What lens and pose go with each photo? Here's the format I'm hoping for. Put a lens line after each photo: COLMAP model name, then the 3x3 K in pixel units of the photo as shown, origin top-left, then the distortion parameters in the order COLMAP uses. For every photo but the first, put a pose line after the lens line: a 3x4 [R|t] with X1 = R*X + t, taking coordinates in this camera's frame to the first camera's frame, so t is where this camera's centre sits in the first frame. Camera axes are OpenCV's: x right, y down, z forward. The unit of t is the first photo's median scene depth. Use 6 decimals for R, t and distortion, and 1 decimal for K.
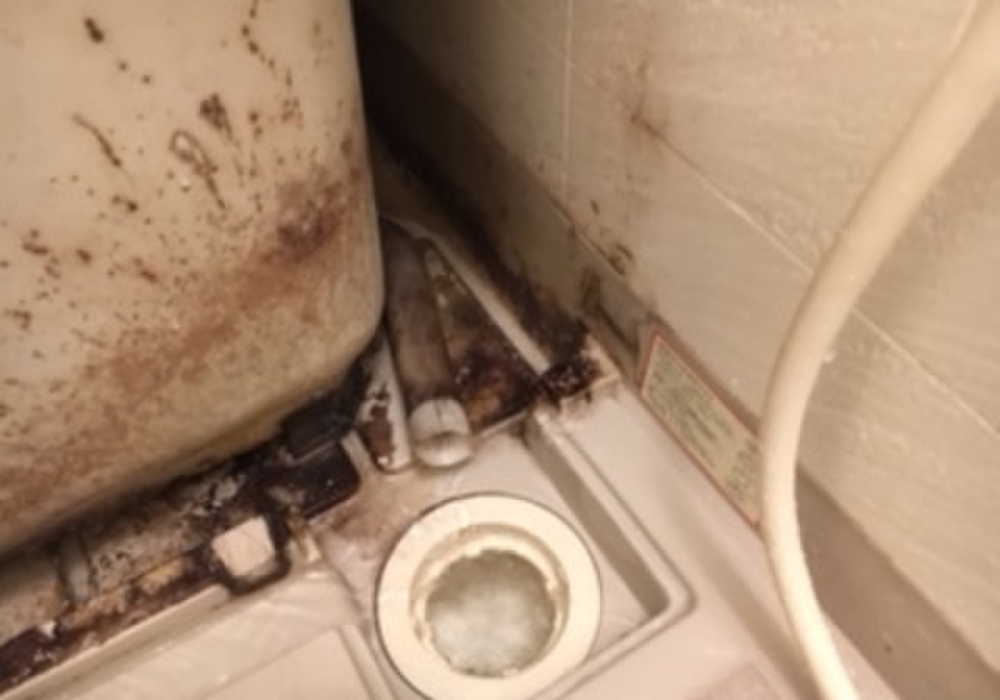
lens RADIAL K [[829.4, 0, 500.0], [0, 829.4, 350.0], [0, 0, 1]] dist [0.001067, -0.000664]
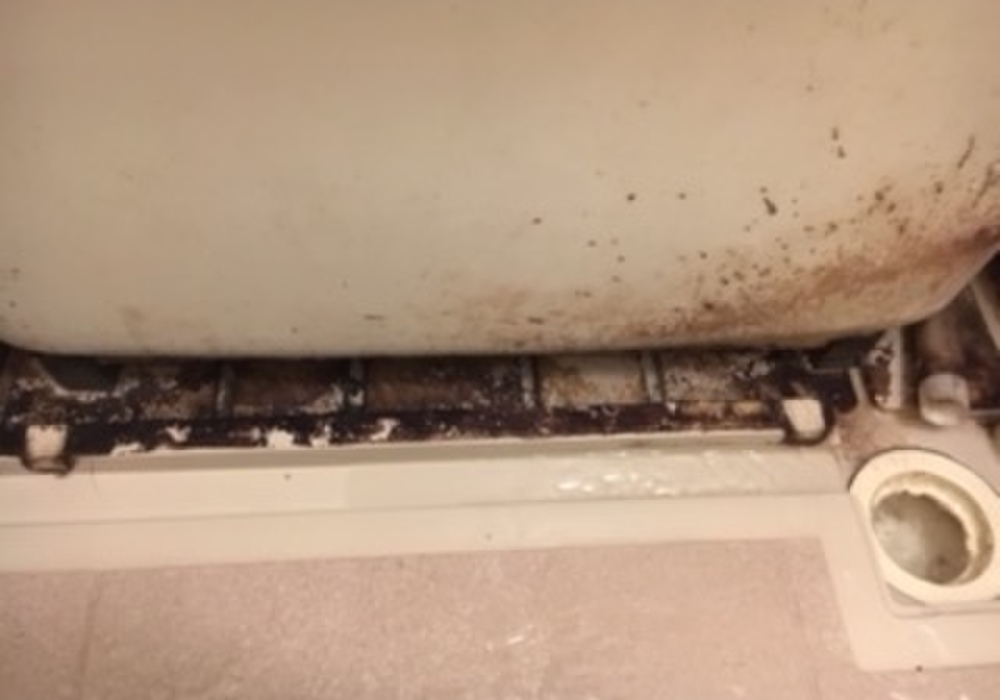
lens RADIAL K [[829.4, 0, 500.0], [0, 829.4, 350.0], [0, 0, 1]] dist [0.001067, -0.000664]
pose [[0.878137, 0.419443, -0.230095, -0.412254], [-0.396735, 0.907238, 0.139715, 0.123568], [0.267353, -0.031402, 0.963087, -0.428781]]
